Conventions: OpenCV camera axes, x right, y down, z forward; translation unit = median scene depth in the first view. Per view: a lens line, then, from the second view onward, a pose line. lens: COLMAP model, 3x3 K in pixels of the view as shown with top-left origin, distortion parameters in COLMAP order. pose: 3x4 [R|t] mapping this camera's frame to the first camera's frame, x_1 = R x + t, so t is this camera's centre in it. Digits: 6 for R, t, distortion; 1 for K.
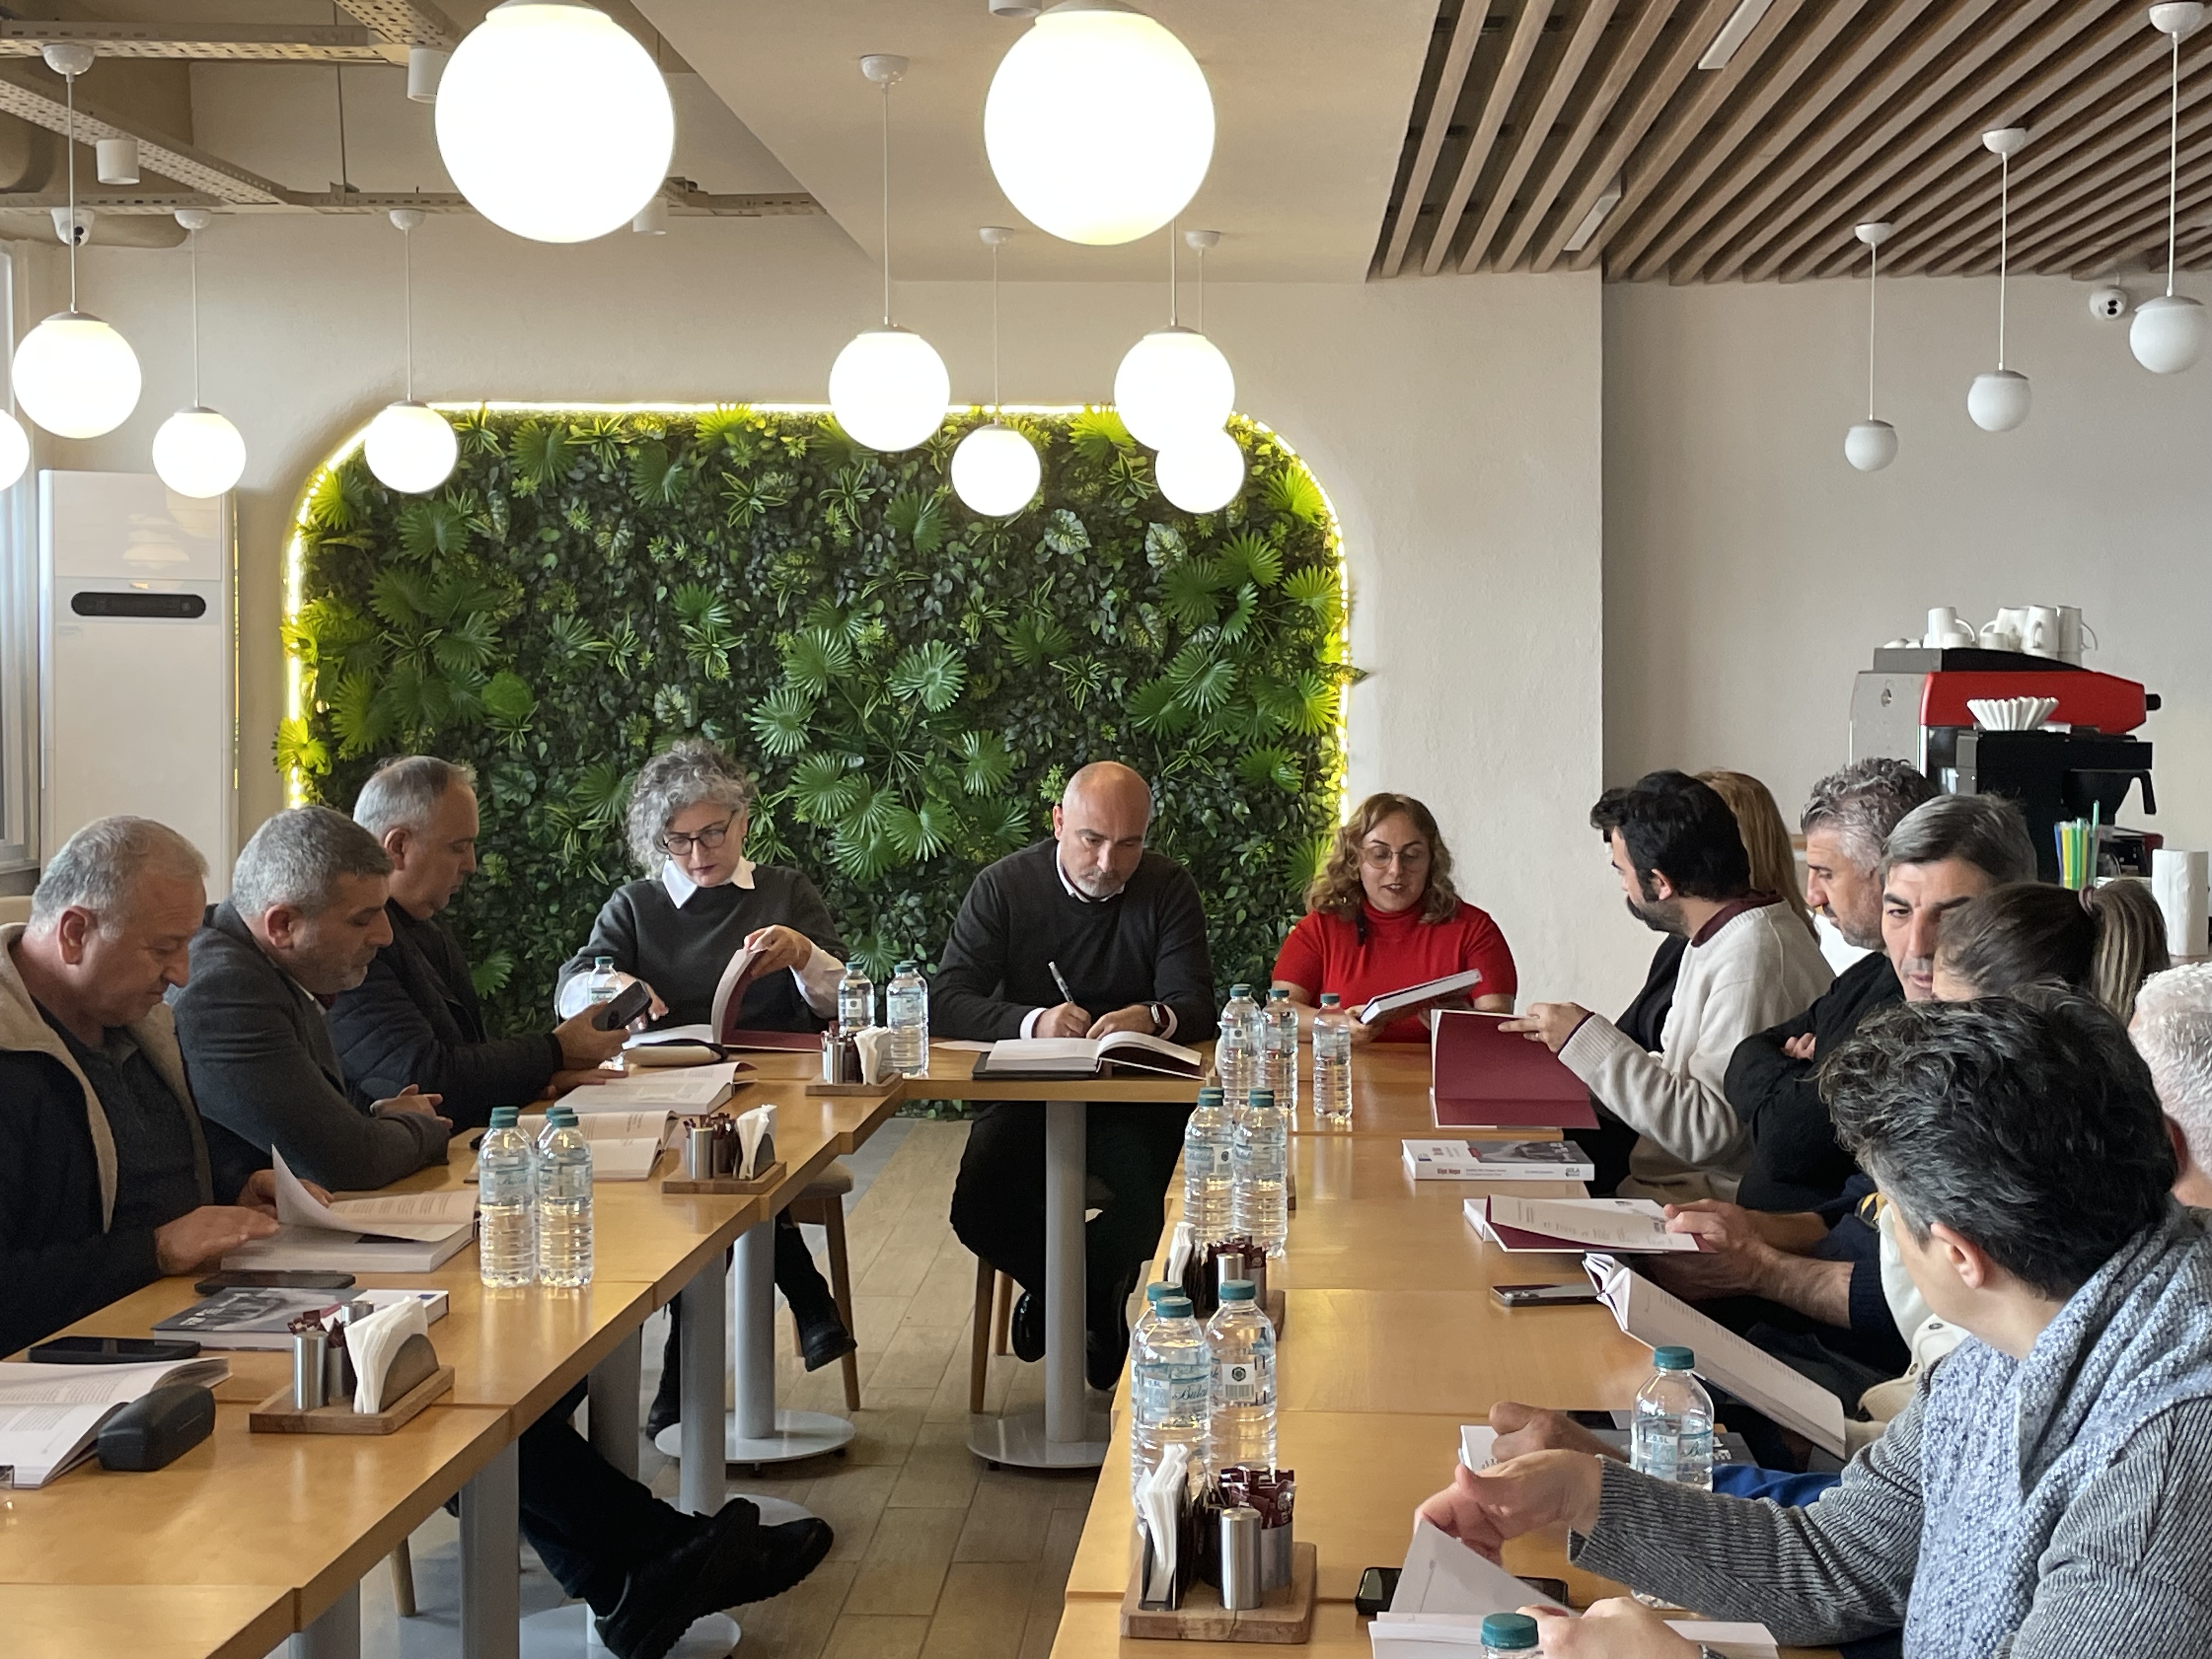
lens RADIAL K [[2995.2, 0, 1162.6], [0, 2995.2, 798.8], [0, 0, 1]] dist [0.153183, -0.358302]
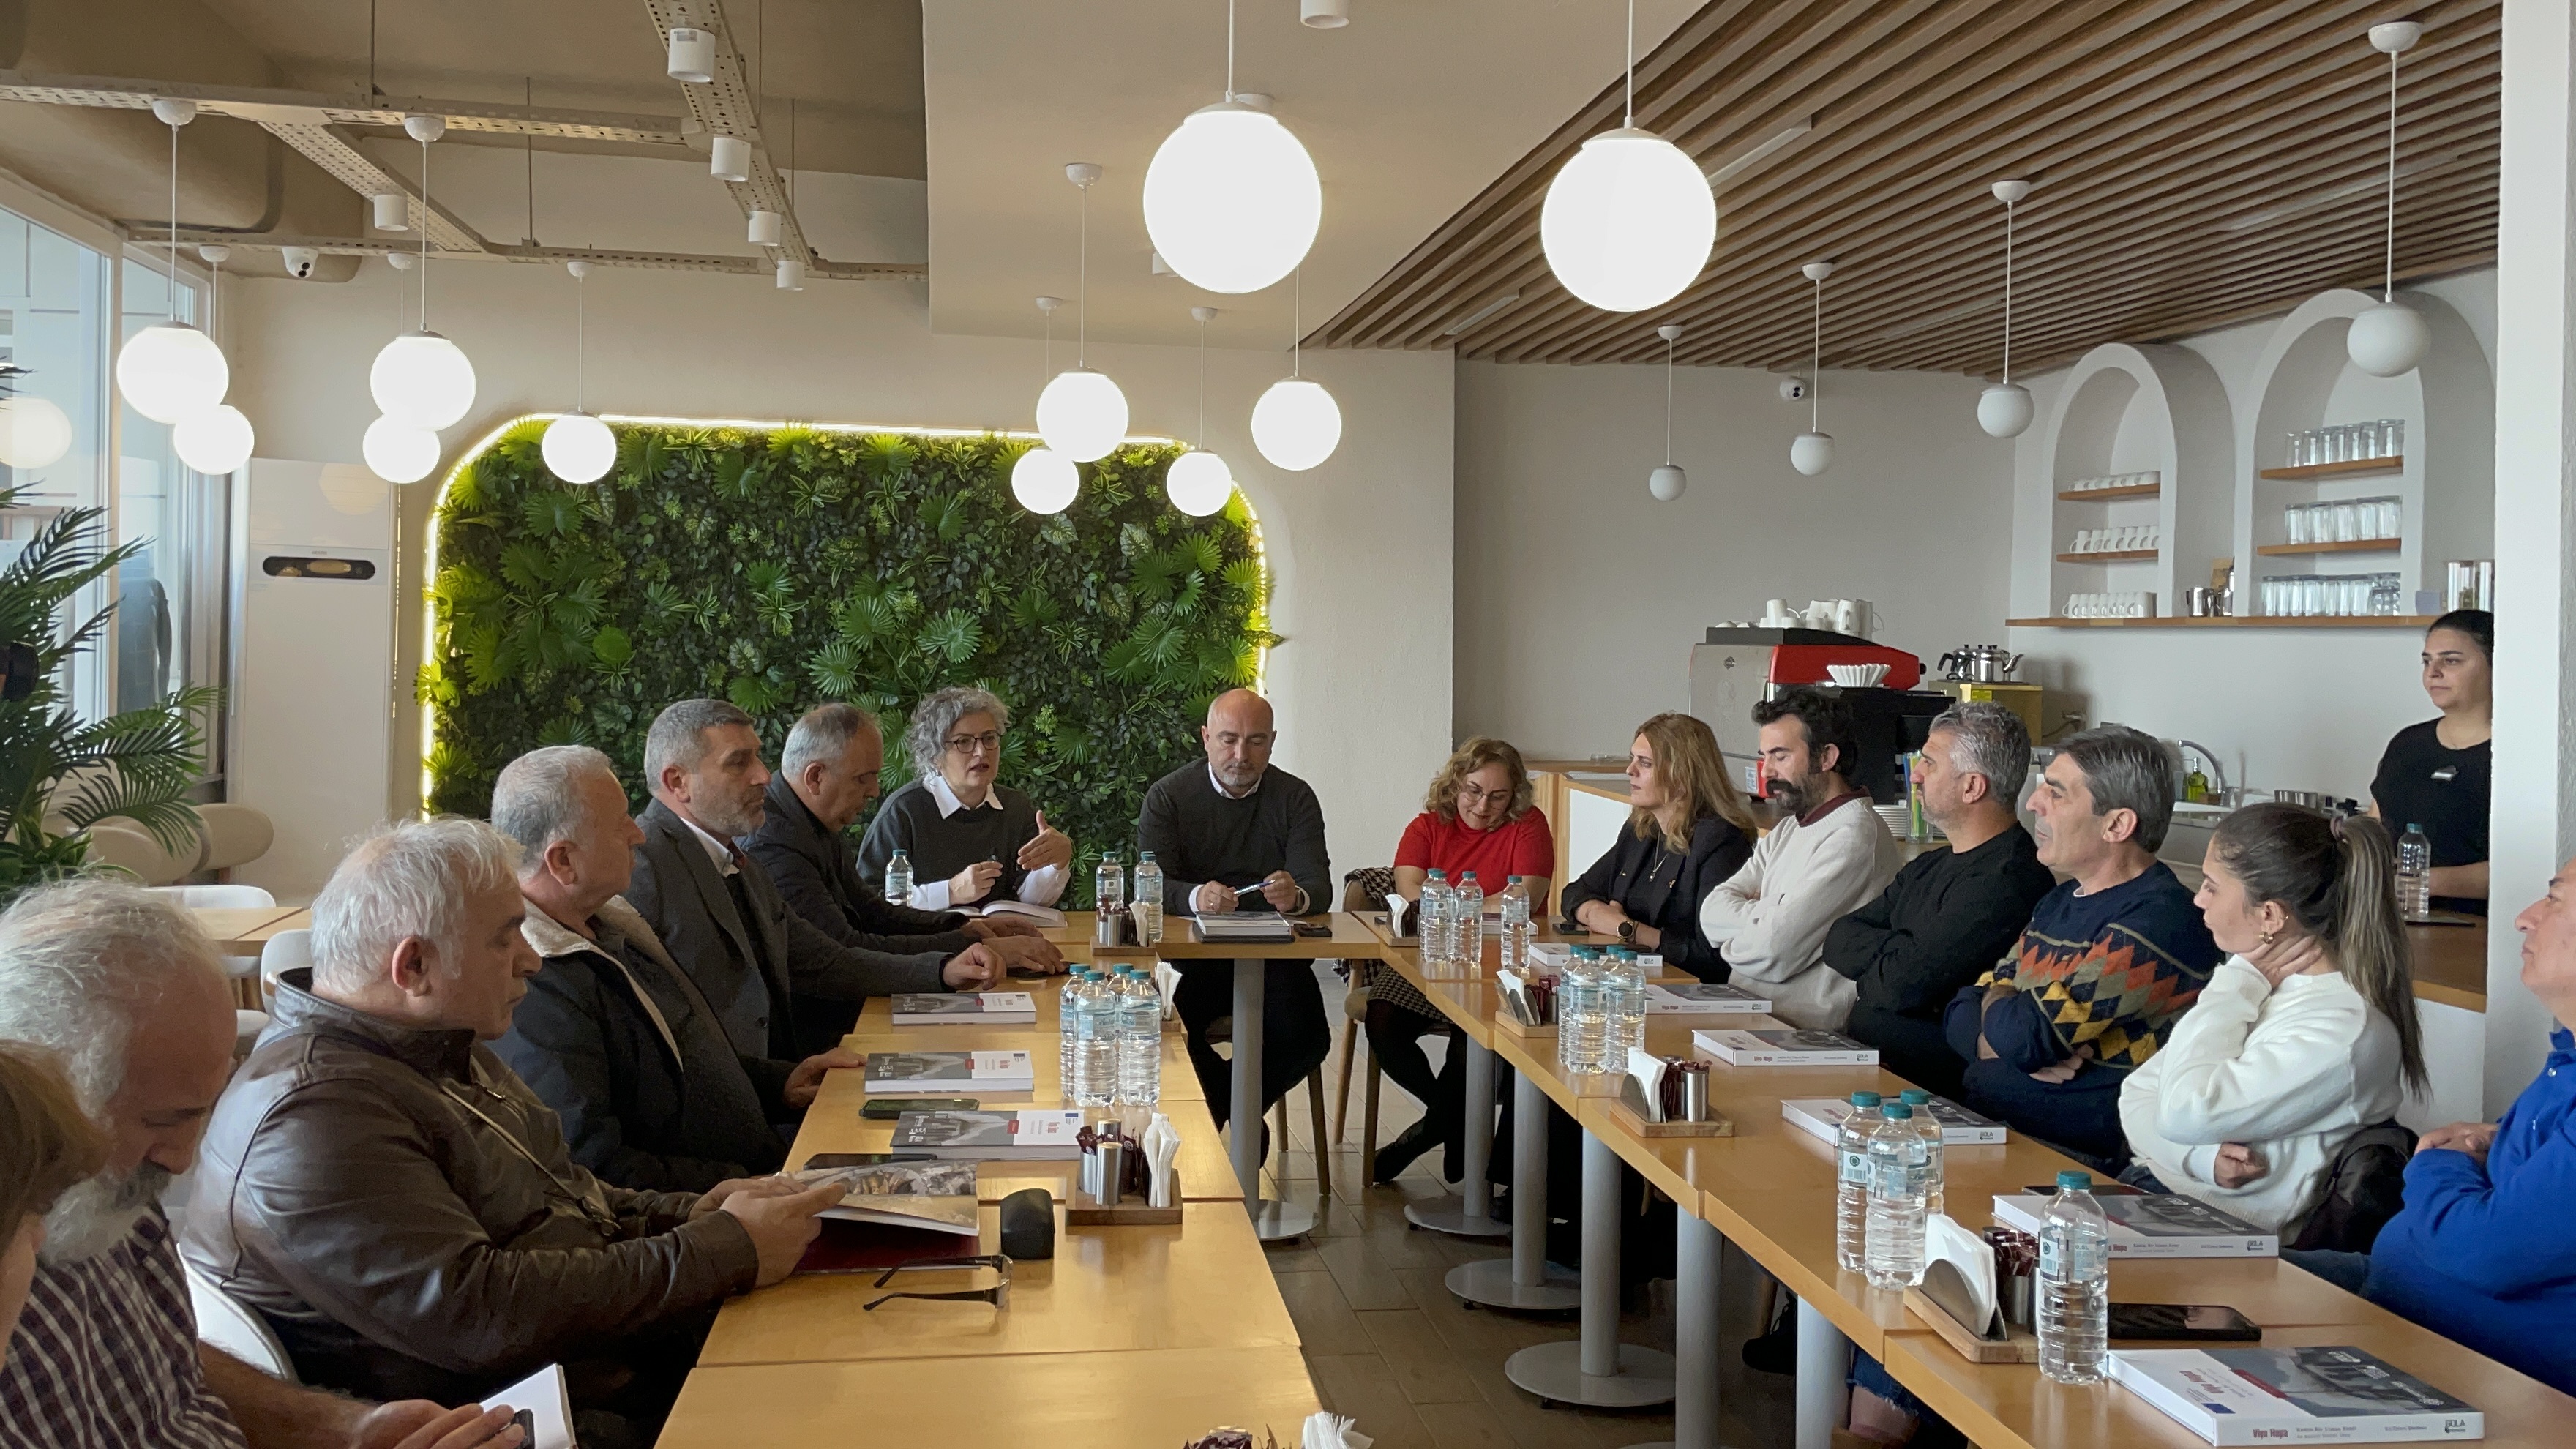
lens RADIAL K [[2220.8, 0, 1303.9], [0, 2220.8, 660.5], [0, 0, 1]] dist [0.130465, -0.236428]
pose [[0.980906, 0.014886, 0.193912, -0.114640], [-0.008382, 0.999376, -0.034319, 0.001959], [-0.194302, 0.032038, 0.980419, 0.019692]]
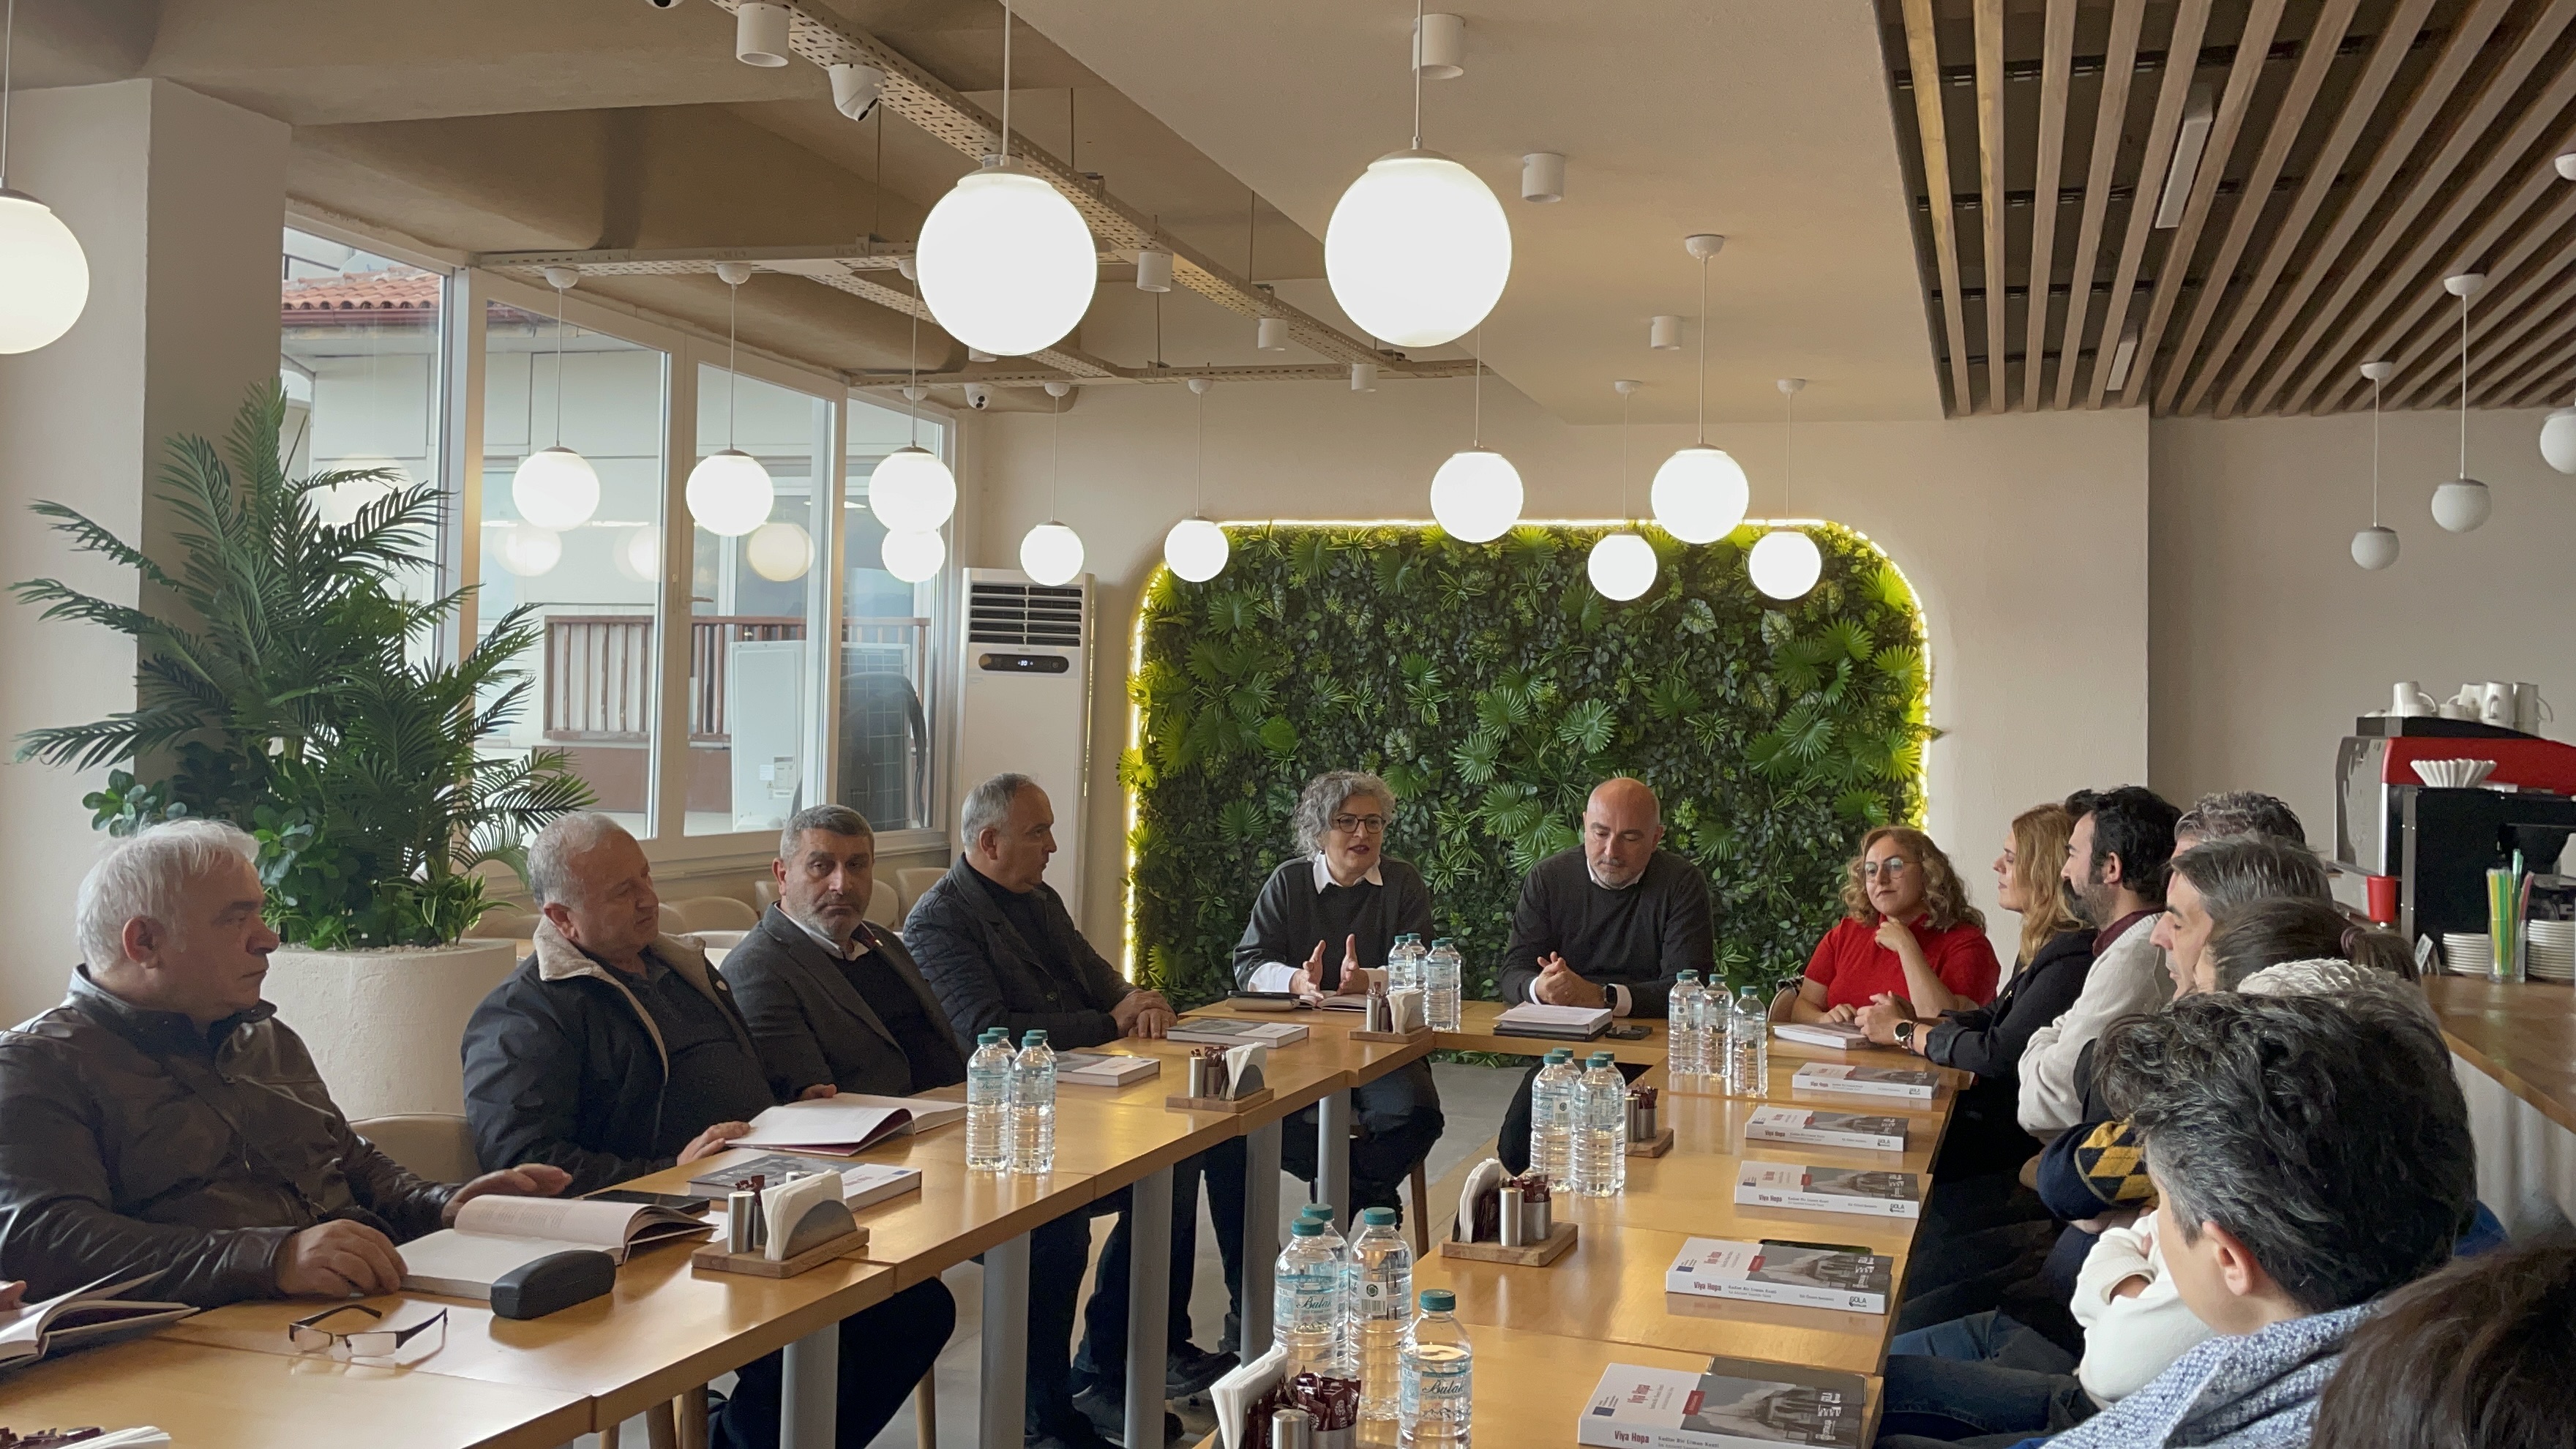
lens RADIAL K [[2220.8, 0, 1303.9], [0, 2220.8, 660.5], [0, 0, 1]] dist [0.130465, -0.236428]
pose [[0.964037, 0.014606, -0.265367, 0.058093], [-0.034652, 0.996873, -0.071014, 0.003433], [0.263500, 0.077655, 0.961529, 0.039736]]
